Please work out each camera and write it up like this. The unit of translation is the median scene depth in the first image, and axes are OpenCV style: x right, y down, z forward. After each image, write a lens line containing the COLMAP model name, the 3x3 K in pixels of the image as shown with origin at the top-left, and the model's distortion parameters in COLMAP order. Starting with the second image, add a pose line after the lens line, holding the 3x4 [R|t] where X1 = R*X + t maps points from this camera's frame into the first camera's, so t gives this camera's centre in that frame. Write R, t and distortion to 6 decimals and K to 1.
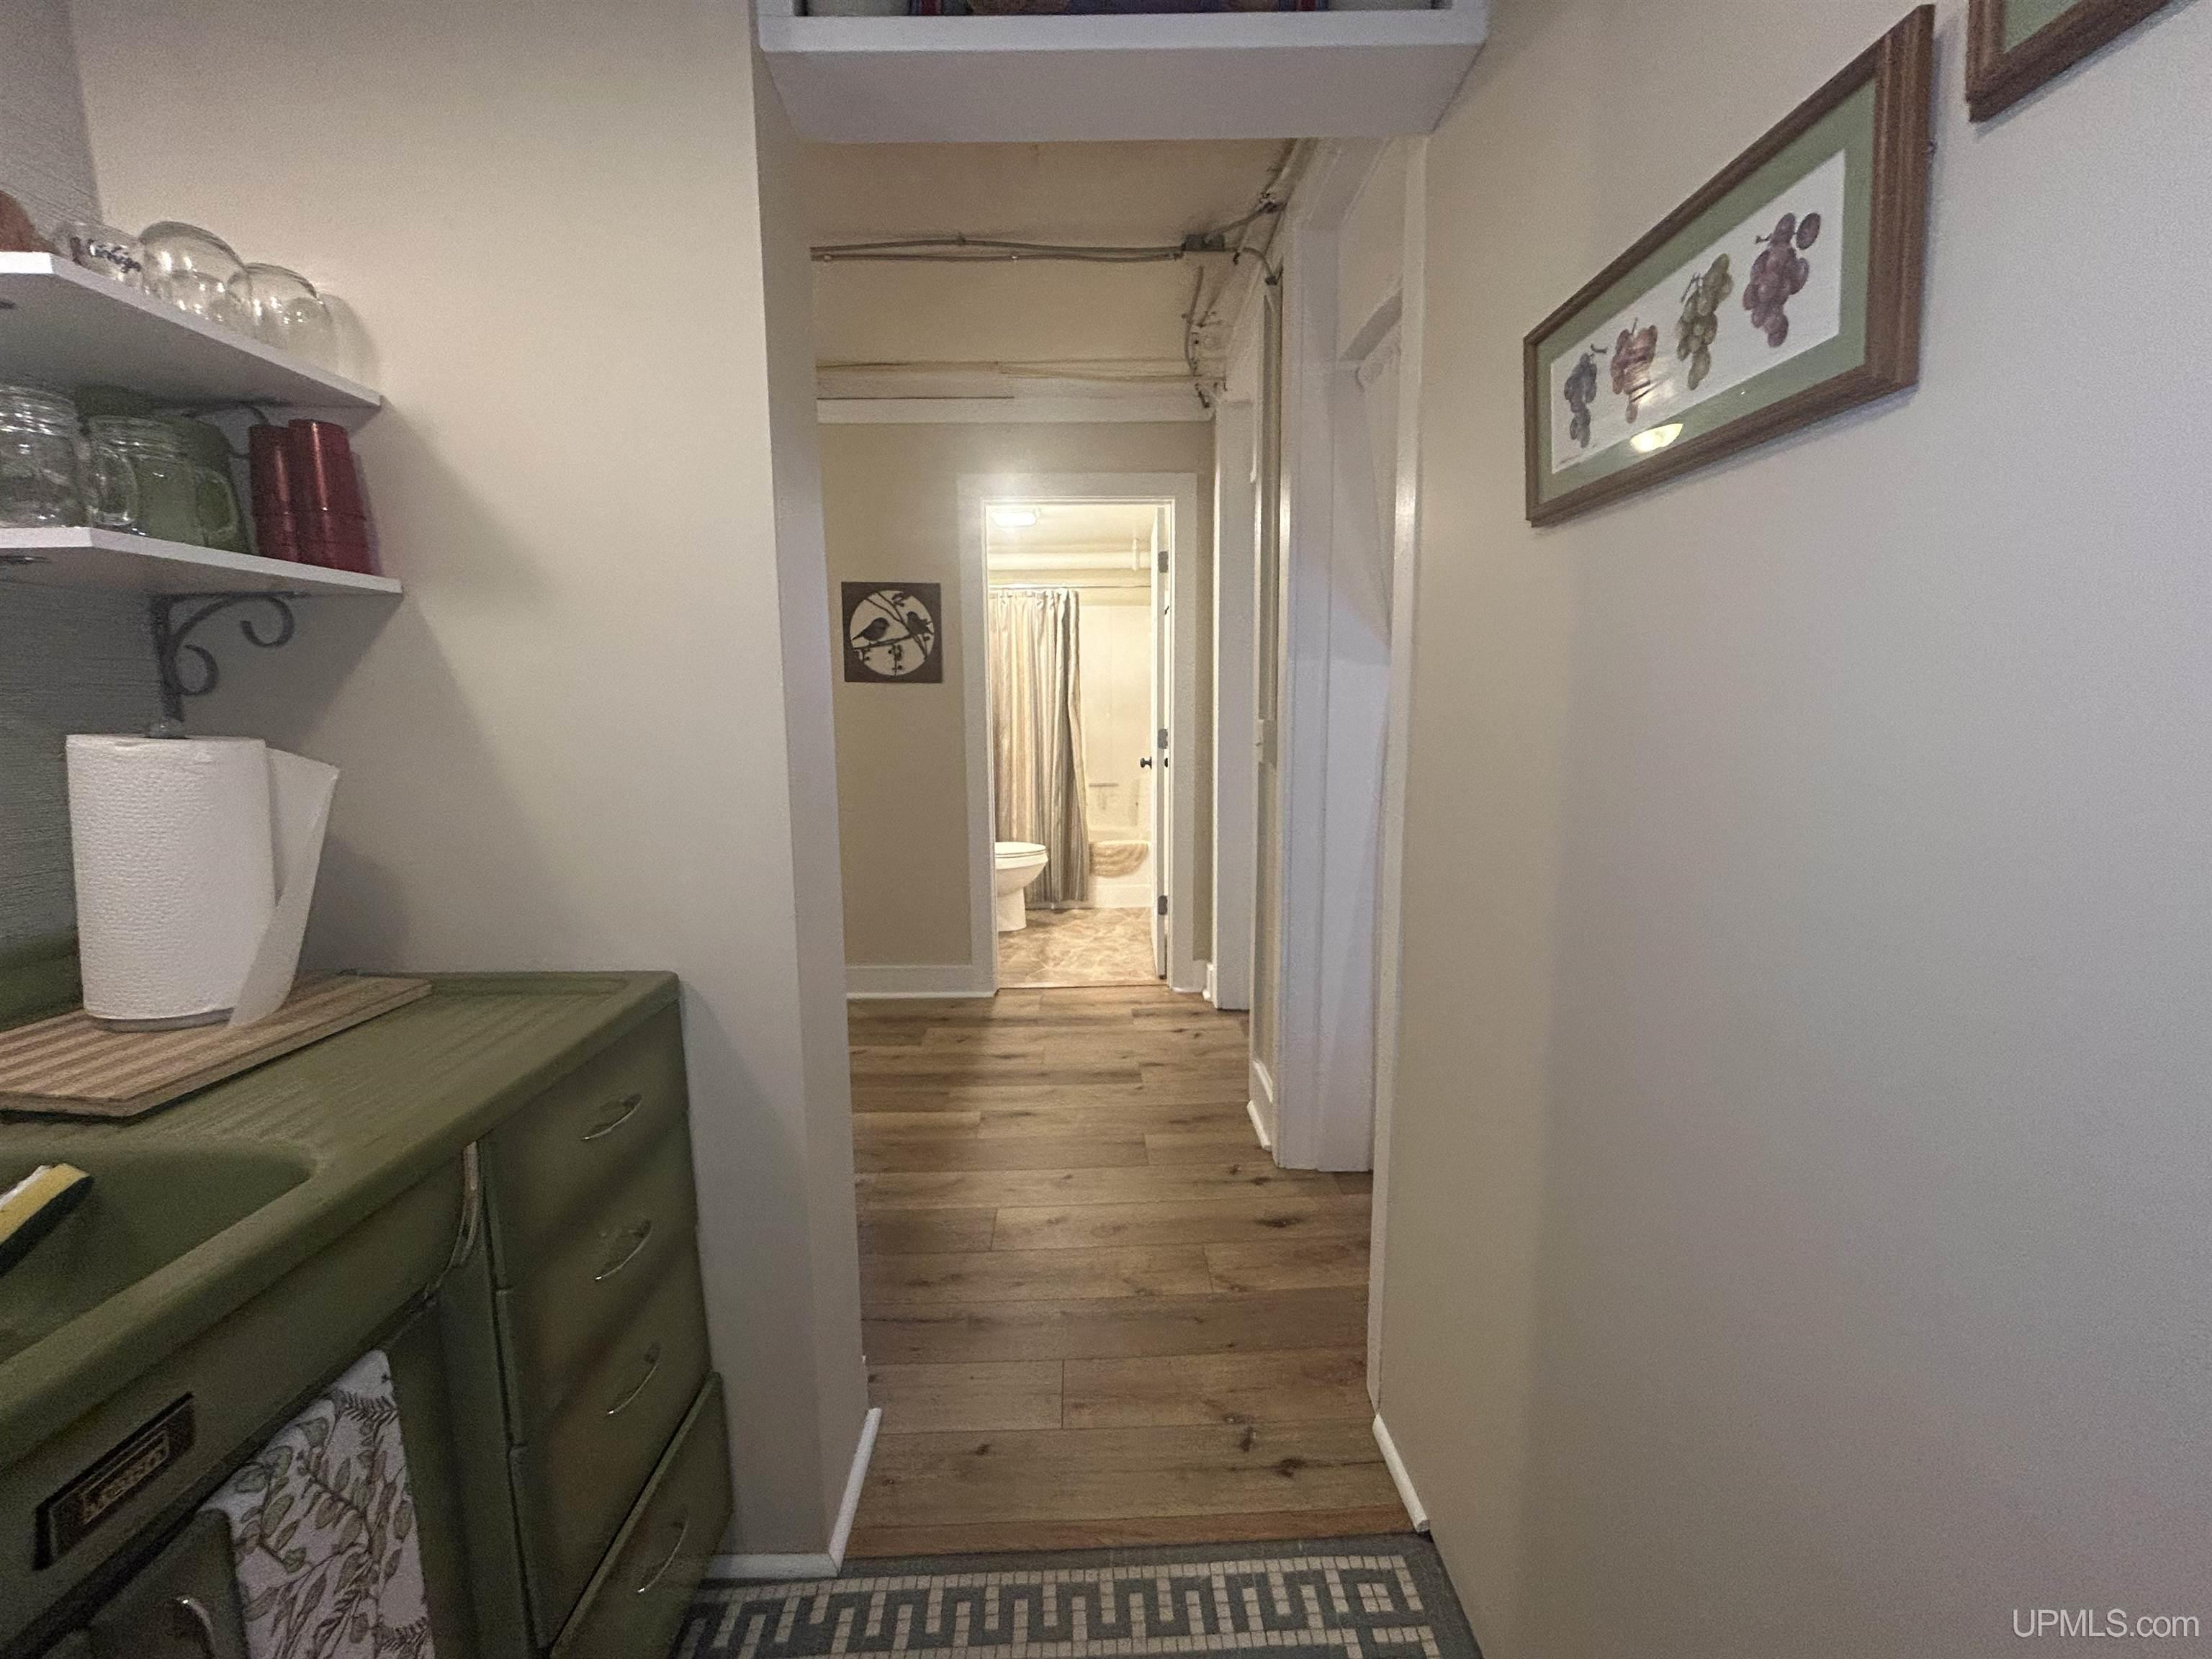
lens RADIAL K [[893.9, 0, 1101.8], [0, 893.9, 829.5], [0, 0, 1]] dist [0.001559, -0.000520]
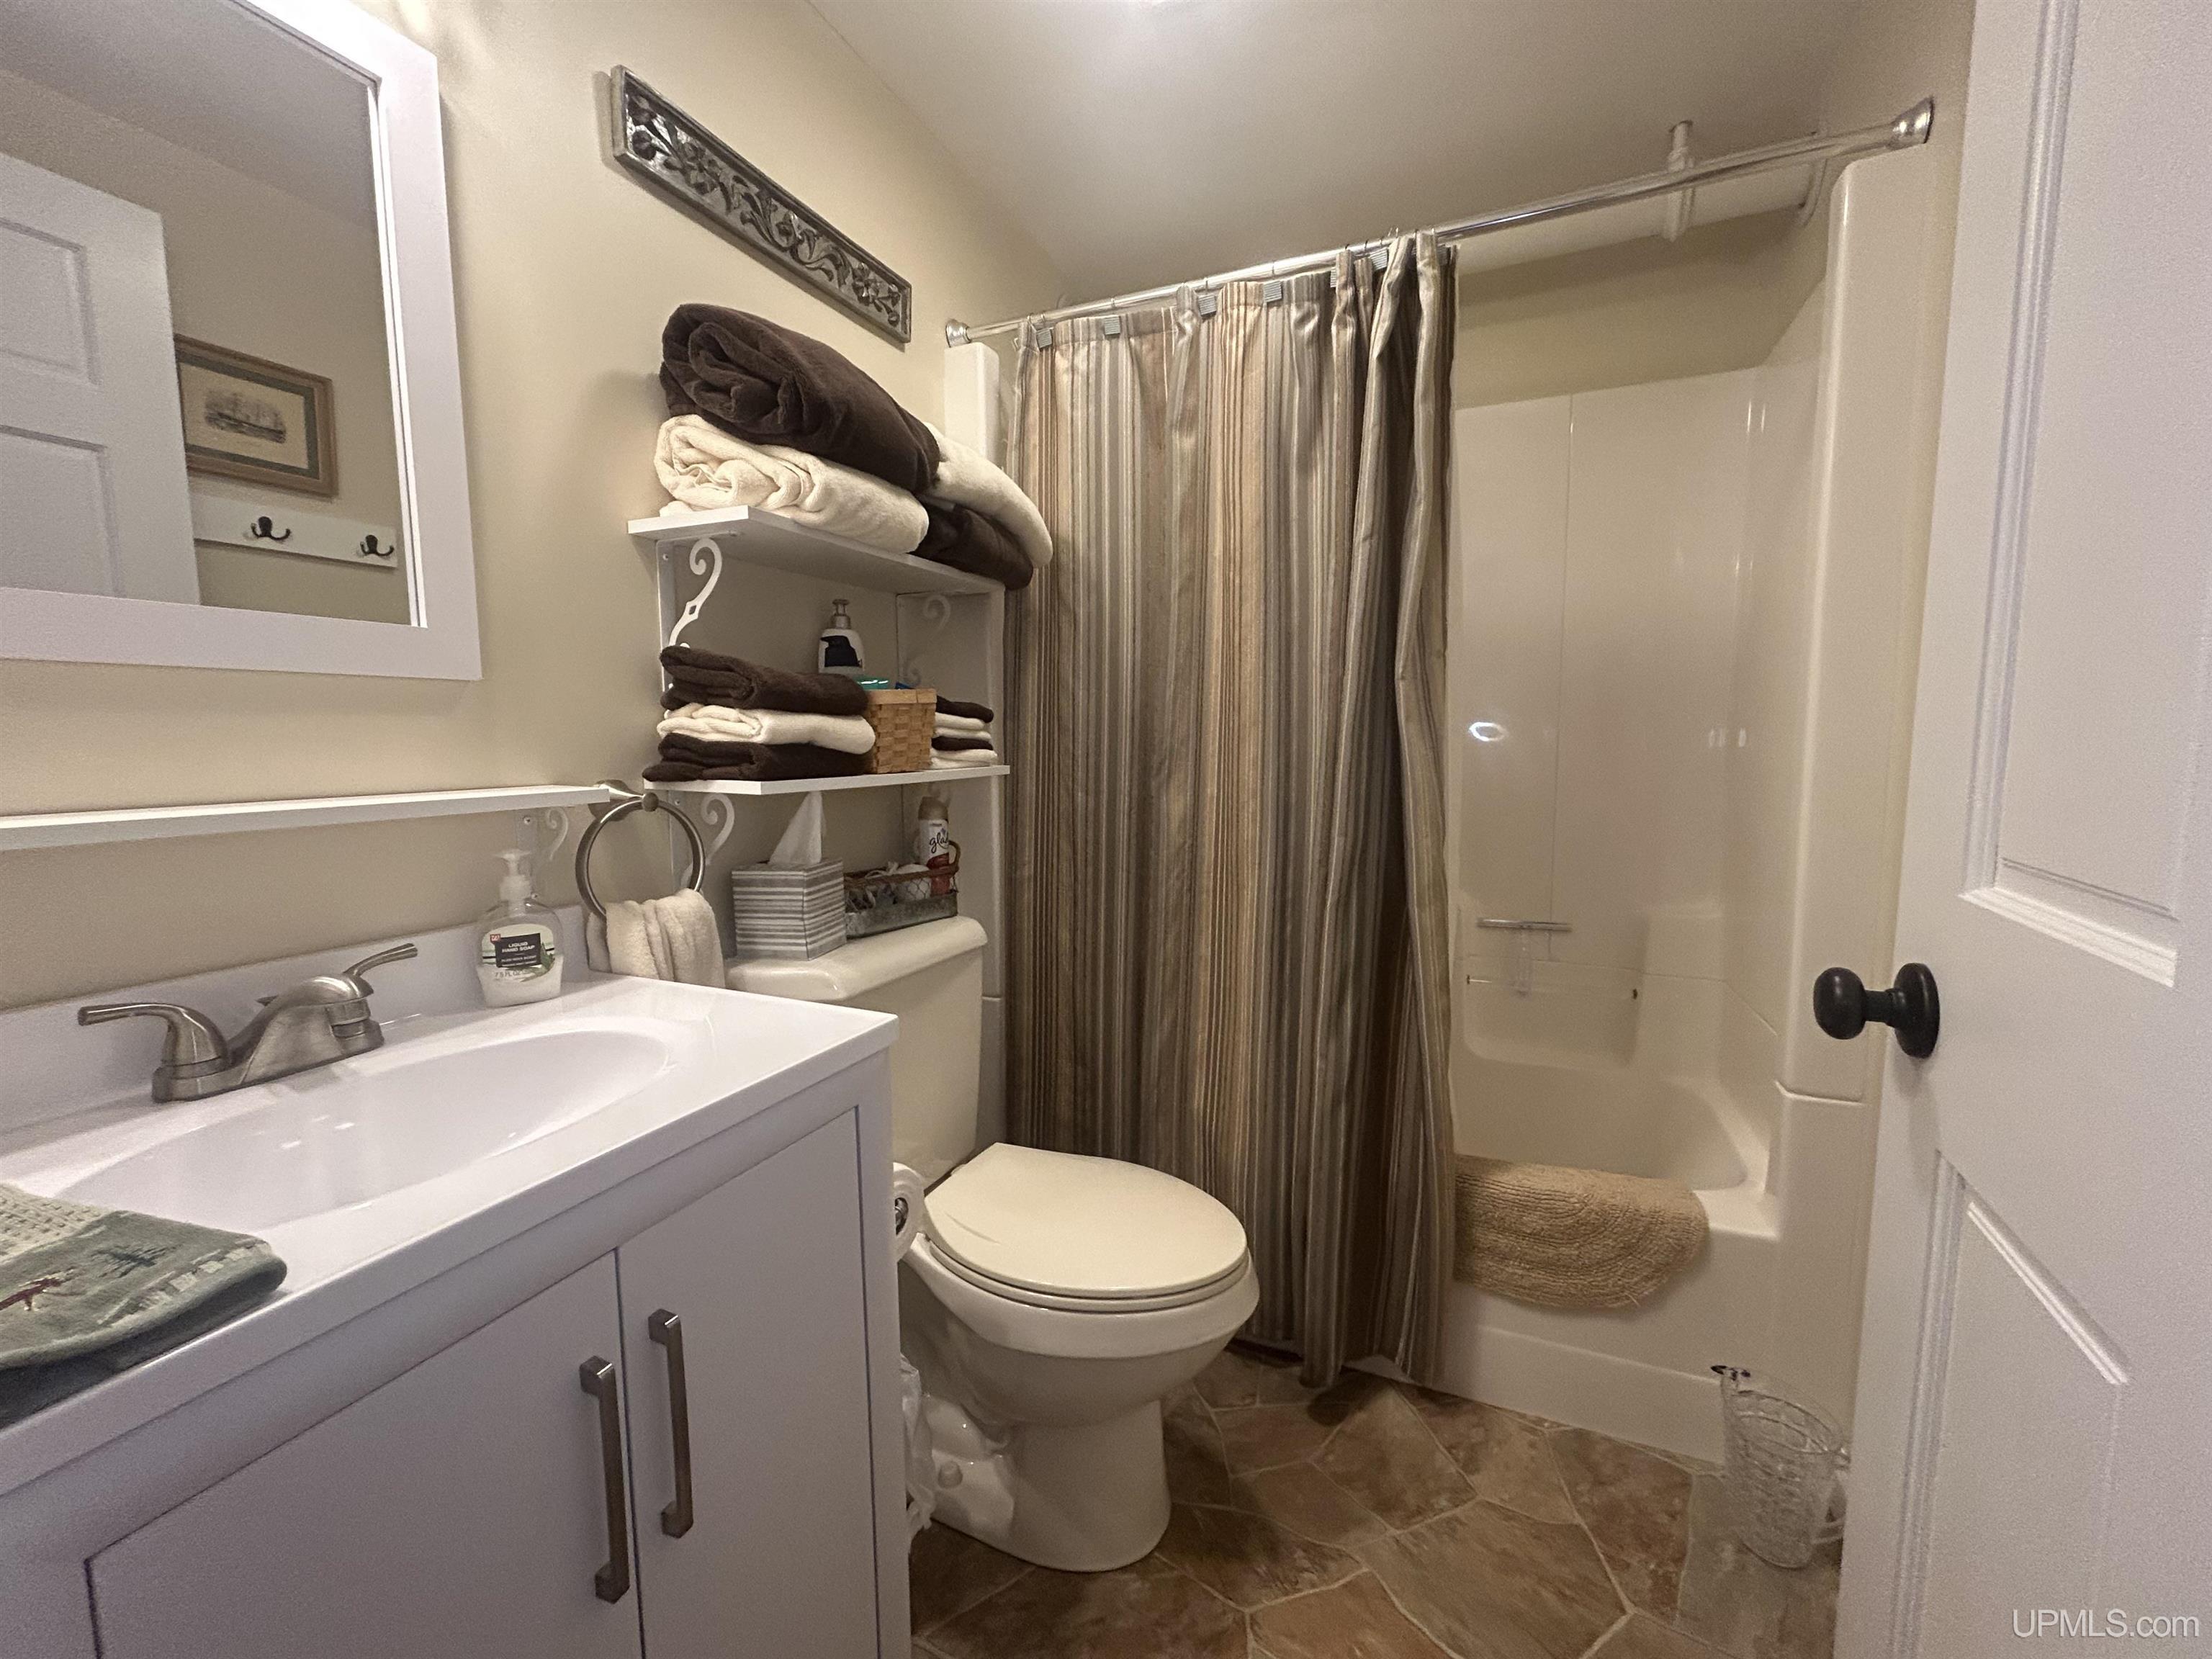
lens RADIAL K [[893.9, 0, 1101.8], [0, 893.9, 829.5], [0, 0, 1]] dist [0.001559, -0.000520]
pose [[0.909982, 0.041075, -0.412609, -0.004575], [-0.054922, 0.998254, -0.021750, -0.080193], [0.410995, 0.042454, 0.910648, 0.711218]]
